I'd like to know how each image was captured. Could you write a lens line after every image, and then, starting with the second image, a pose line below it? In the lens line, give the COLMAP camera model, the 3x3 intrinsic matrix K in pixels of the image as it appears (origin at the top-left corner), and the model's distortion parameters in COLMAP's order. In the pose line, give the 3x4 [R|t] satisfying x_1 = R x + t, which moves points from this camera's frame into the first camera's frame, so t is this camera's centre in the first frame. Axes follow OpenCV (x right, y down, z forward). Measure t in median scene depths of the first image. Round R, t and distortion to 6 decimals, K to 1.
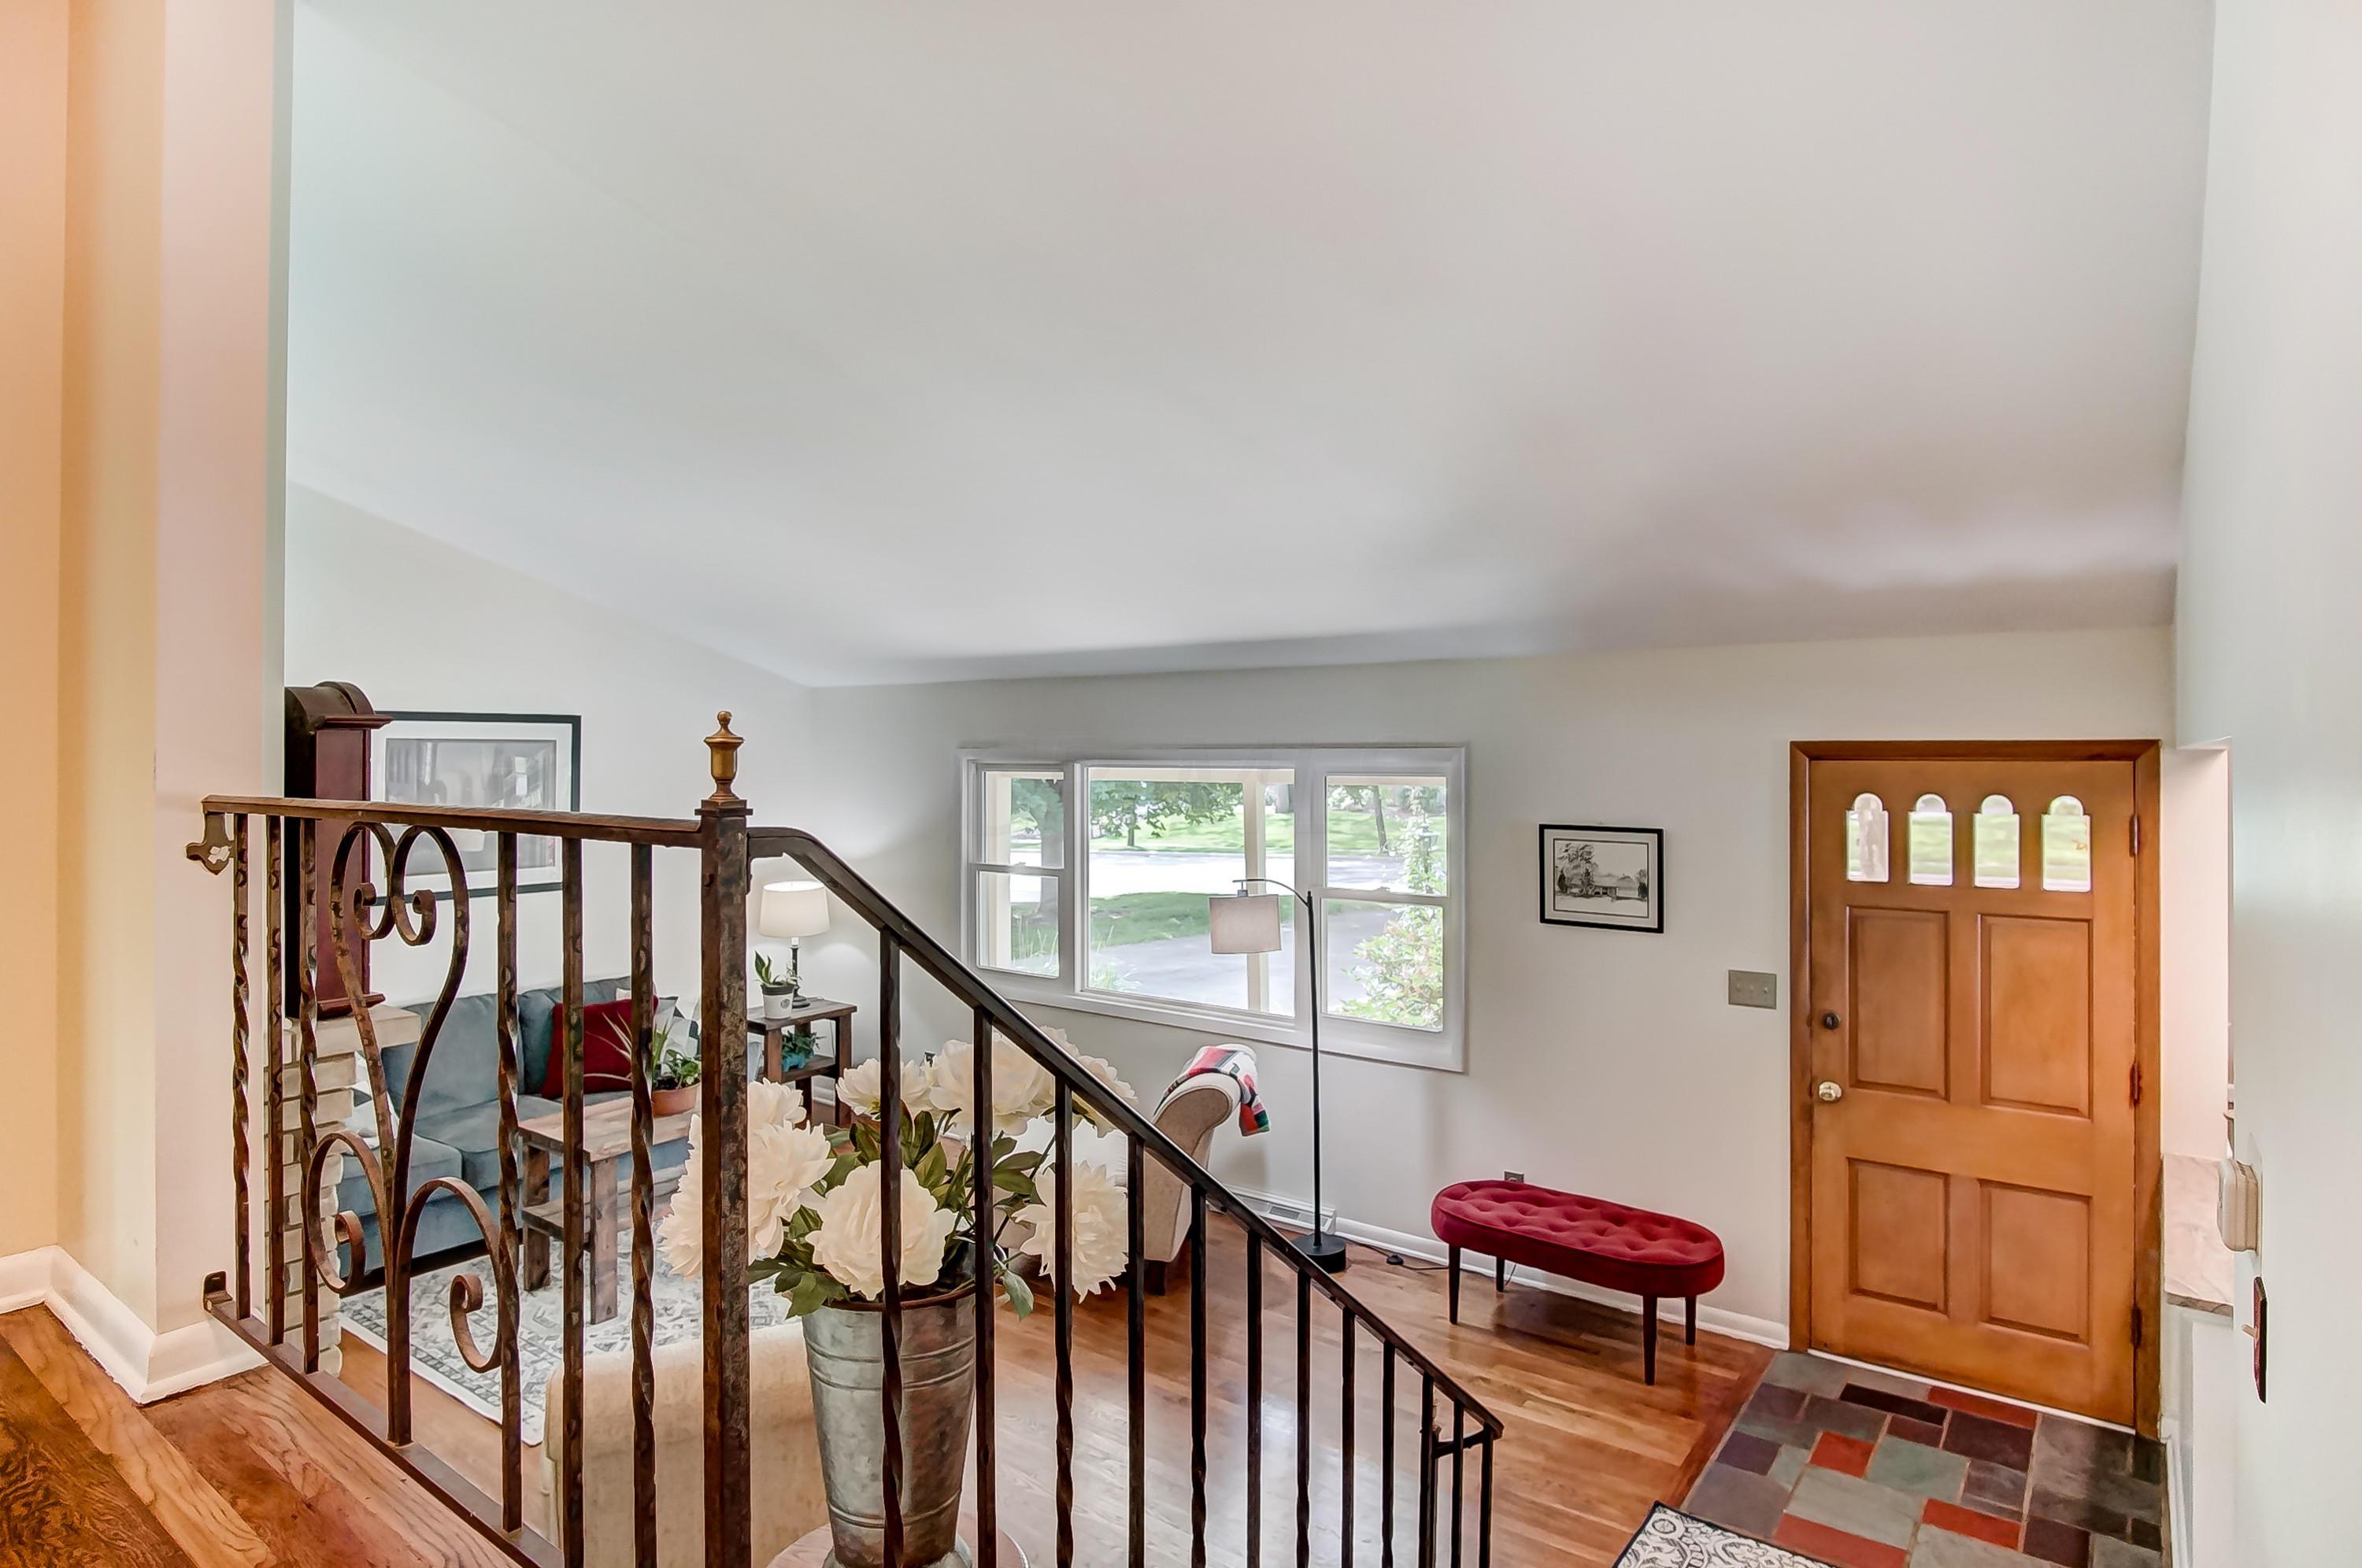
lens RADIAL K [[1269.2, 0, 1181.2], [0, 1269.2, 770.1], [0, 0, 1]] dist [-0.025152, -0.001466]
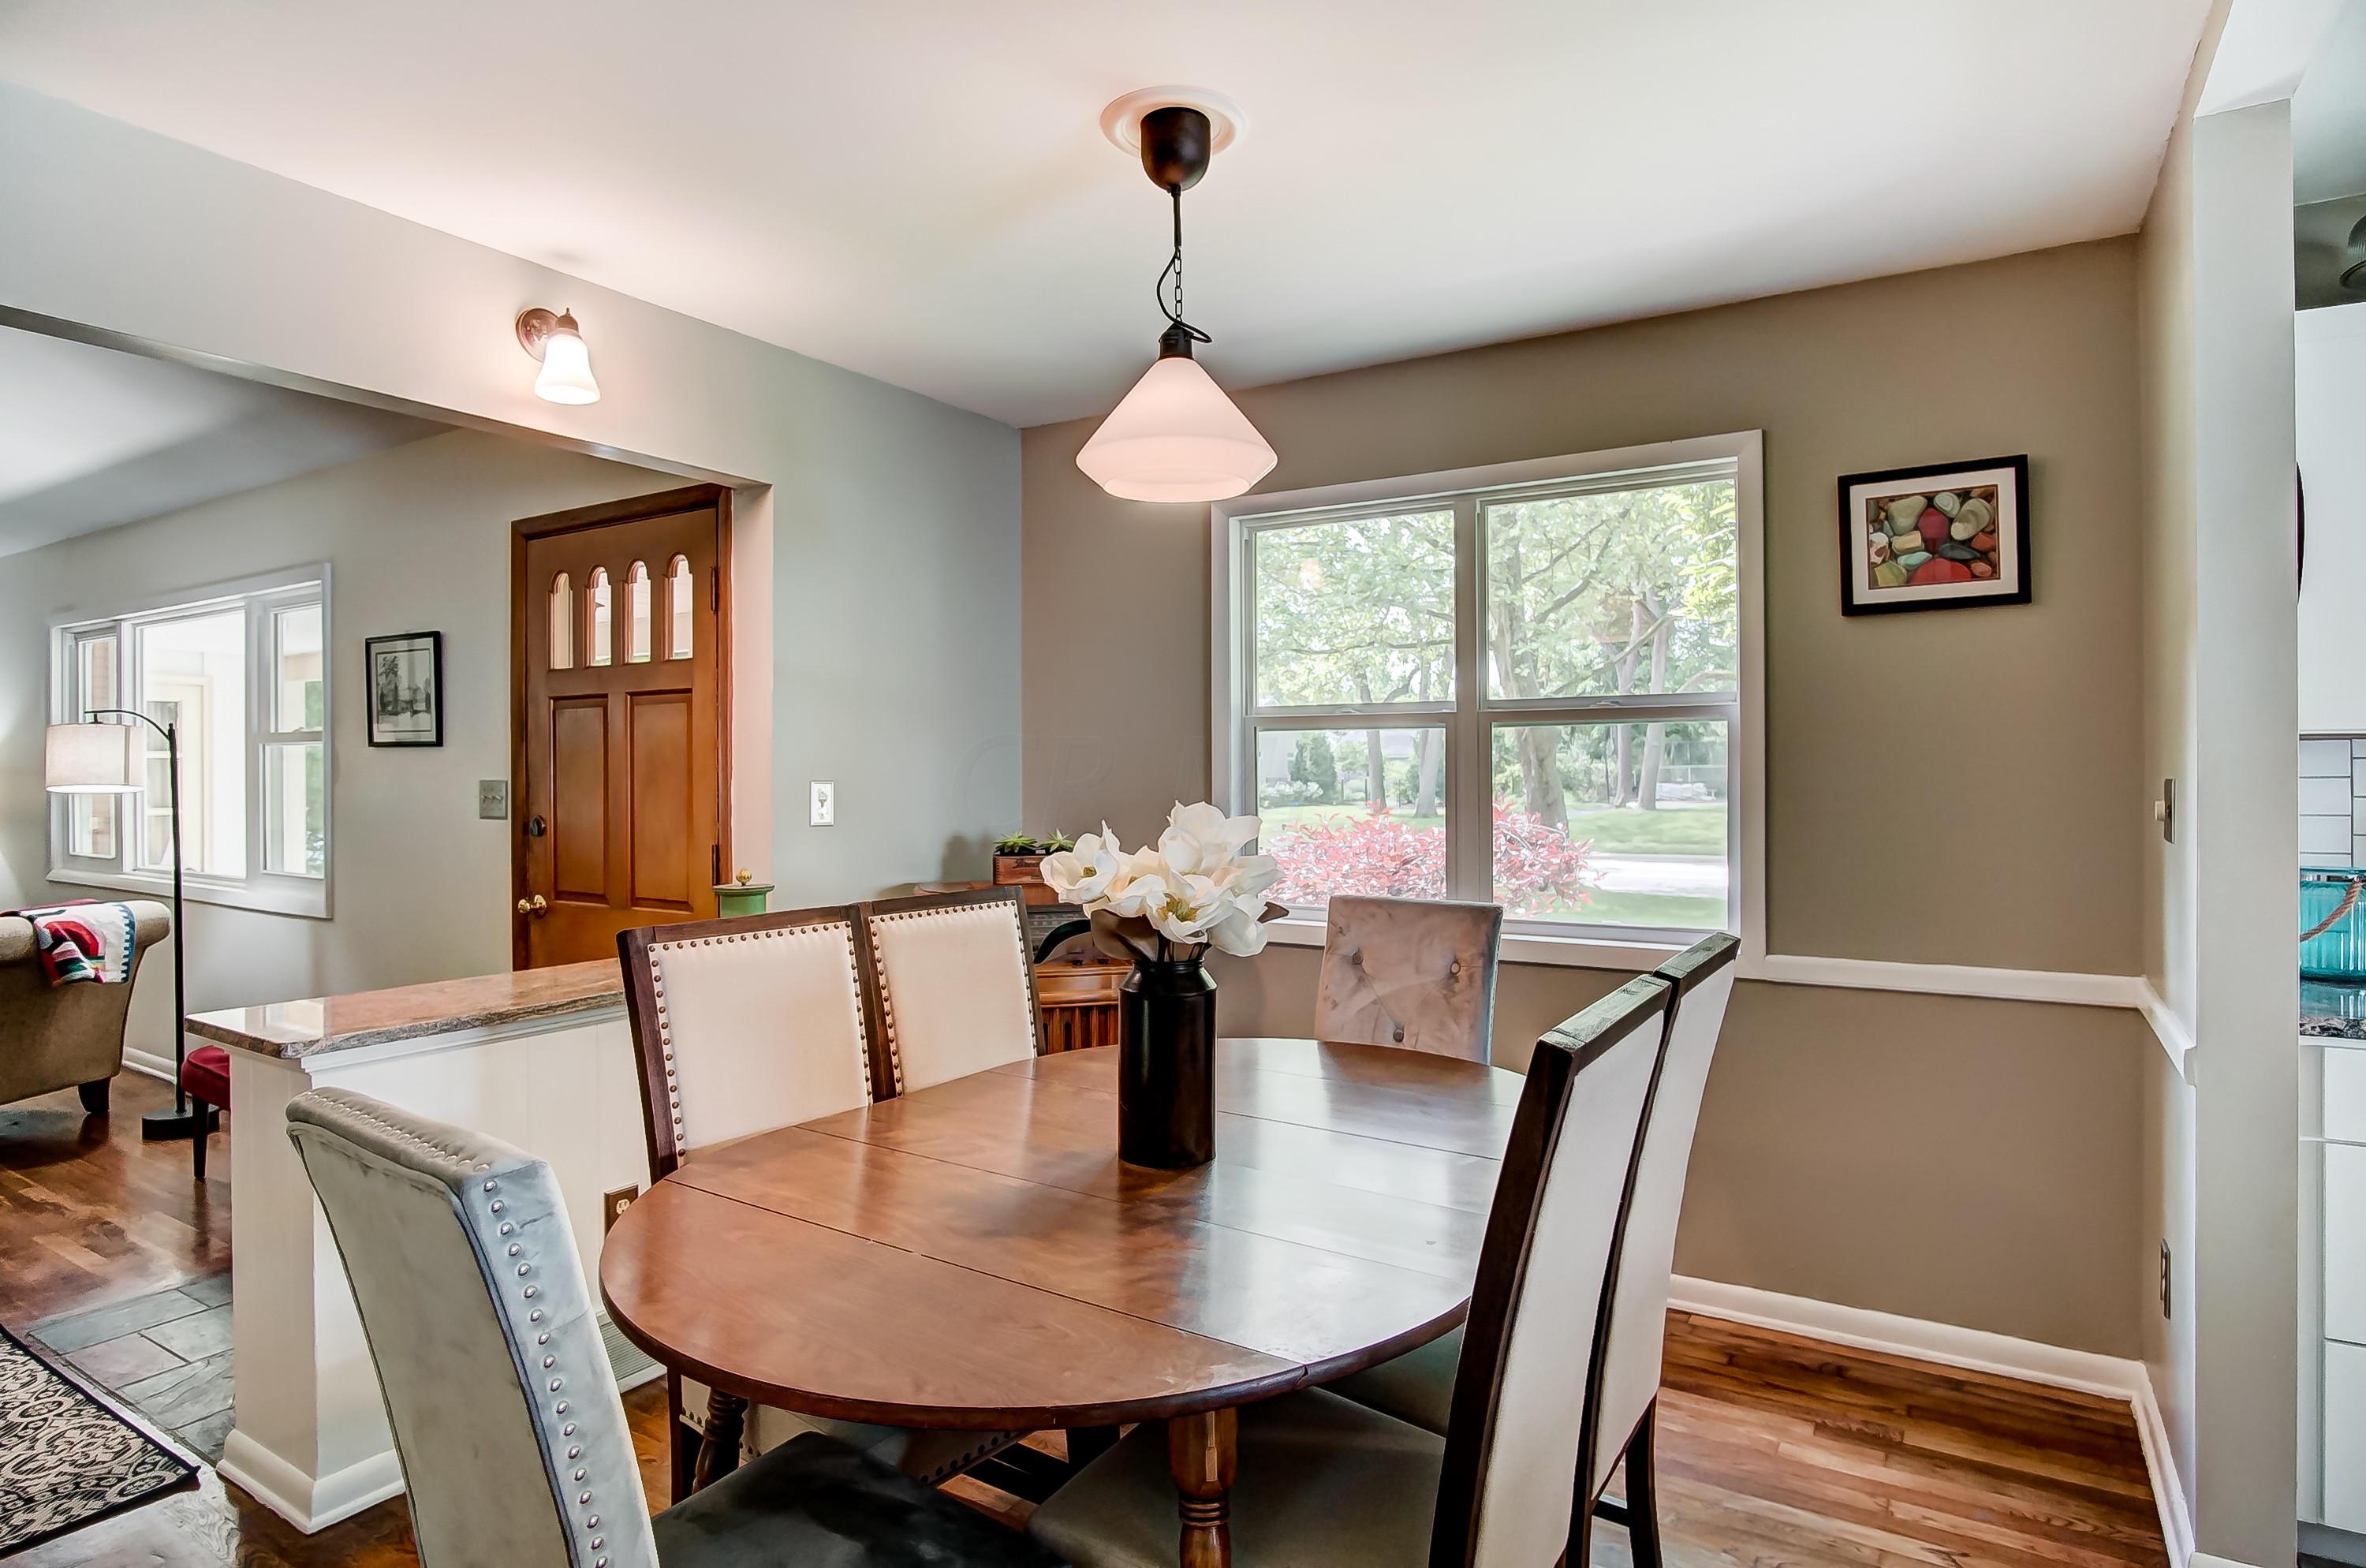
lens RADIAL K [[1271.6, 0, 1182.7], [0, 1271.6, 769.1], [0, 0, 1]] dist [-0.025152, -0.001466]
pose [[0.996109, -0.004898, 0.087995, 0.877272], [0.005209, 0.999981, -0.003314, 0.159209], [-0.087977, 0.003760, 0.996115, 0.051678]]
